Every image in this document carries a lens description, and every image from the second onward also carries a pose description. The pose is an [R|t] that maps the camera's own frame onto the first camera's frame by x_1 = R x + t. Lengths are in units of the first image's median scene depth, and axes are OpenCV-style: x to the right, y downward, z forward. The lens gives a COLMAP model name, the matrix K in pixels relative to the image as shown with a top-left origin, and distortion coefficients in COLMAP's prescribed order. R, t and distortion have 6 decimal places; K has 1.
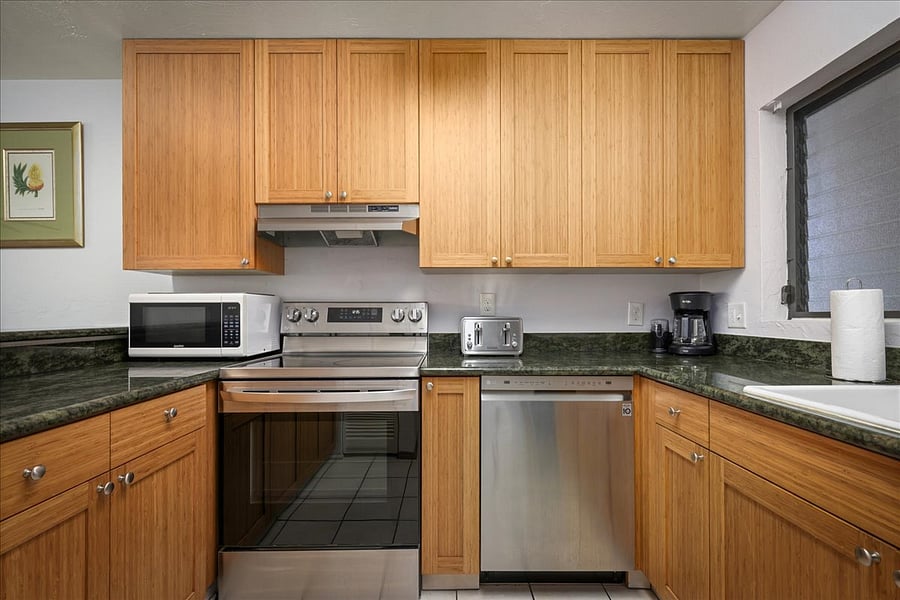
lens RADIAL K [[409.0, 0, 451.4], [0, 409.0, 307.8], [0, 0, 1]] dist [0.000459, -0.000575]
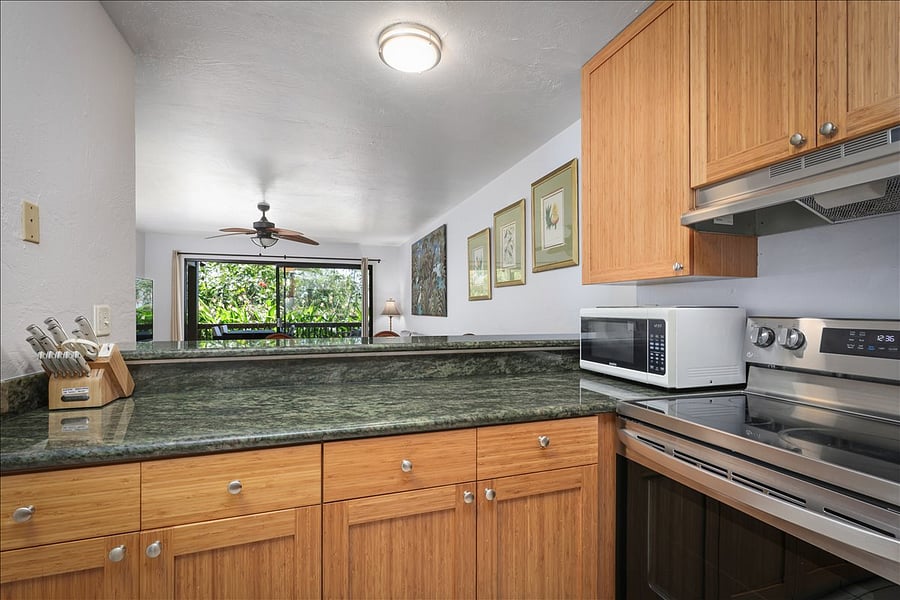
lens RADIAL K [[409.0, 0, 449.6], [0, 409.0, 309.0], [0, 0, 1]] dist [0.000459, -0.000575]
pose [[0.311857, 0.004389, -0.950119, 0.108014], [0.008501, 0.999936, 0.007409, -0.042974], [0.950091, -0.010388, 0.311799, 0.353189]]
